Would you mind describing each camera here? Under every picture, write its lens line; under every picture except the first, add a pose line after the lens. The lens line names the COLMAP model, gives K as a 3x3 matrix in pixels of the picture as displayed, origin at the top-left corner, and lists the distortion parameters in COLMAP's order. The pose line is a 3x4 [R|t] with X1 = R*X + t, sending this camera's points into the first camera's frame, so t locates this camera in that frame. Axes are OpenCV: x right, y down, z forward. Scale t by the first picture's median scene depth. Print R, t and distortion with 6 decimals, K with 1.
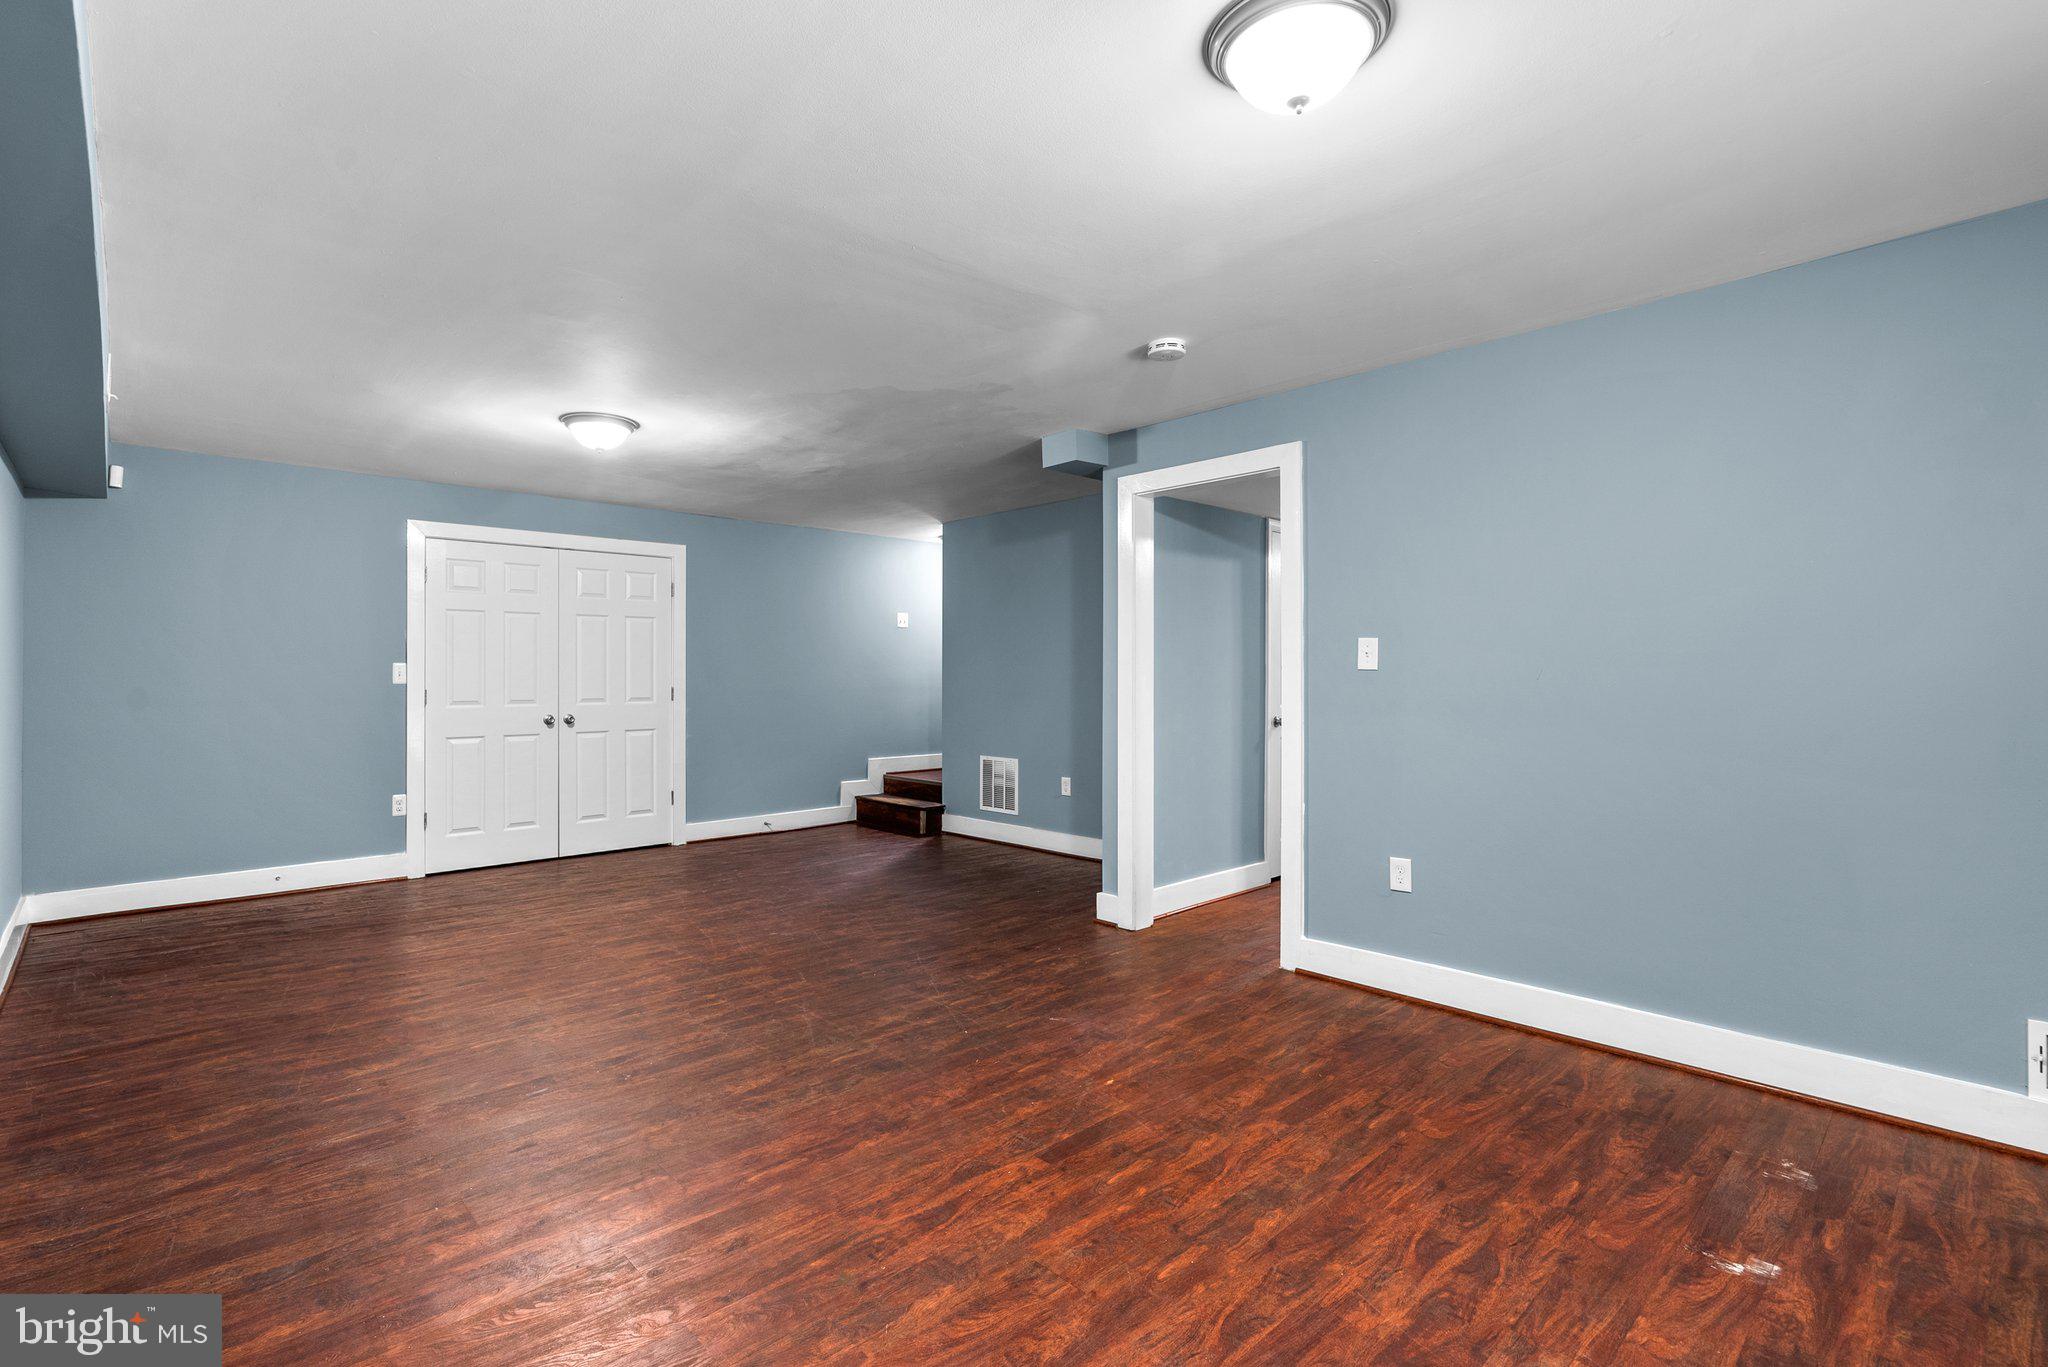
lens RADIAL K [[943.0, 0, 1014.8], [0, 943.0, 662.3], [0, 0, 1]] dist [-0.002708, -0.000241]
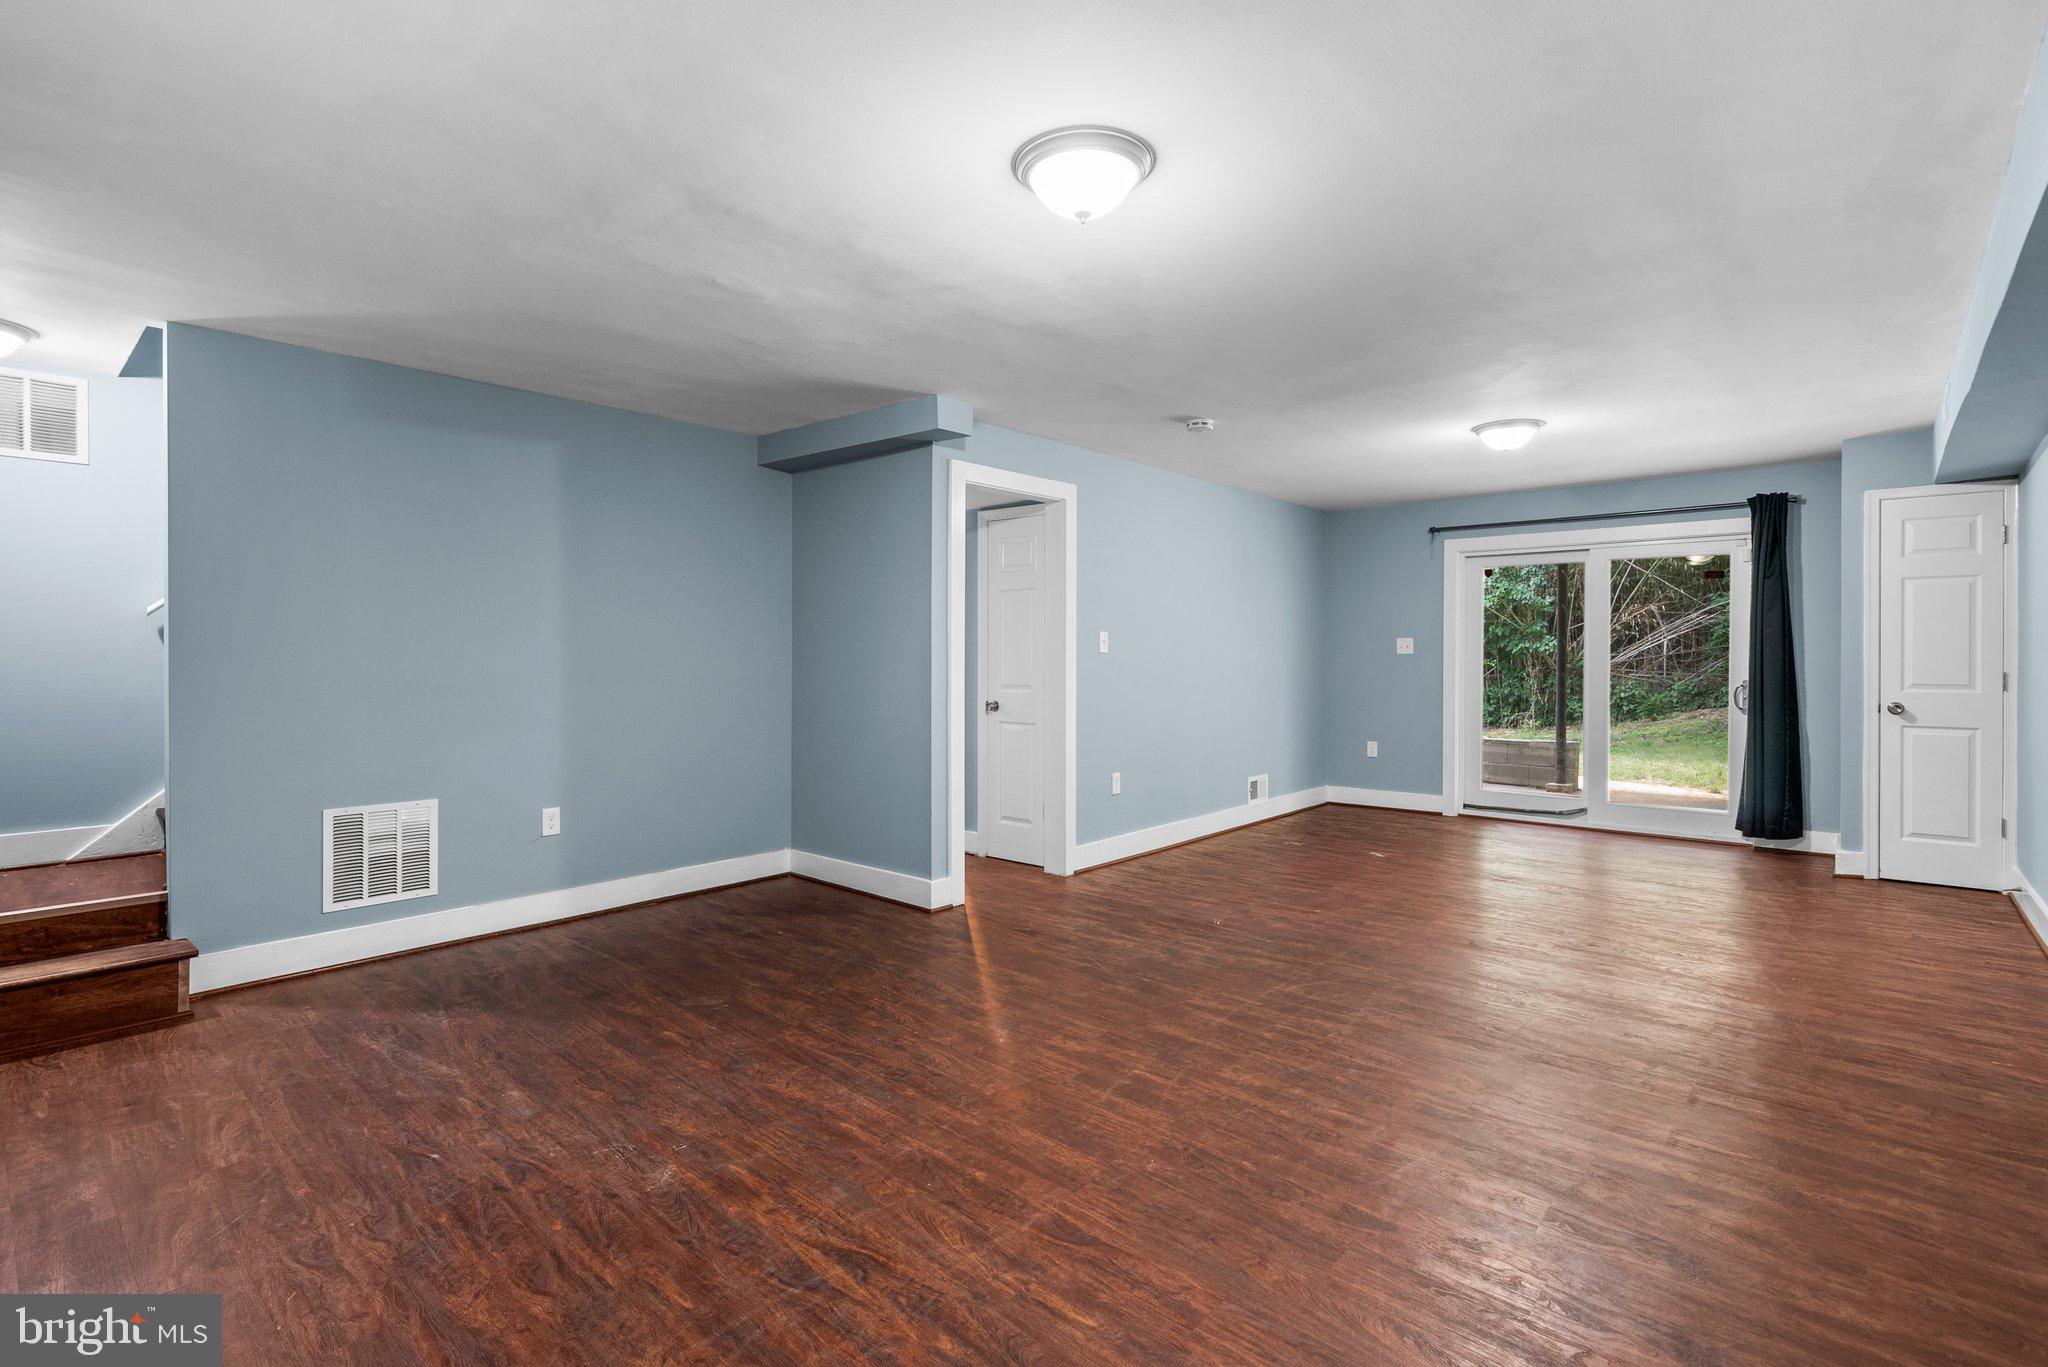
lens RADIAL K [[943.0, 0, 1014.8], [0, 943.0, 662.3], [0, 0, 1]] dist [-0.002708, -0.000241]
pose [[-0.079678, -0.003732, 0.996814, -1.060208], [-0.013474, 0.999906, 0.002667, 0.019841], [-0.996730, -0.013218, -0.079720, 1.203106]]
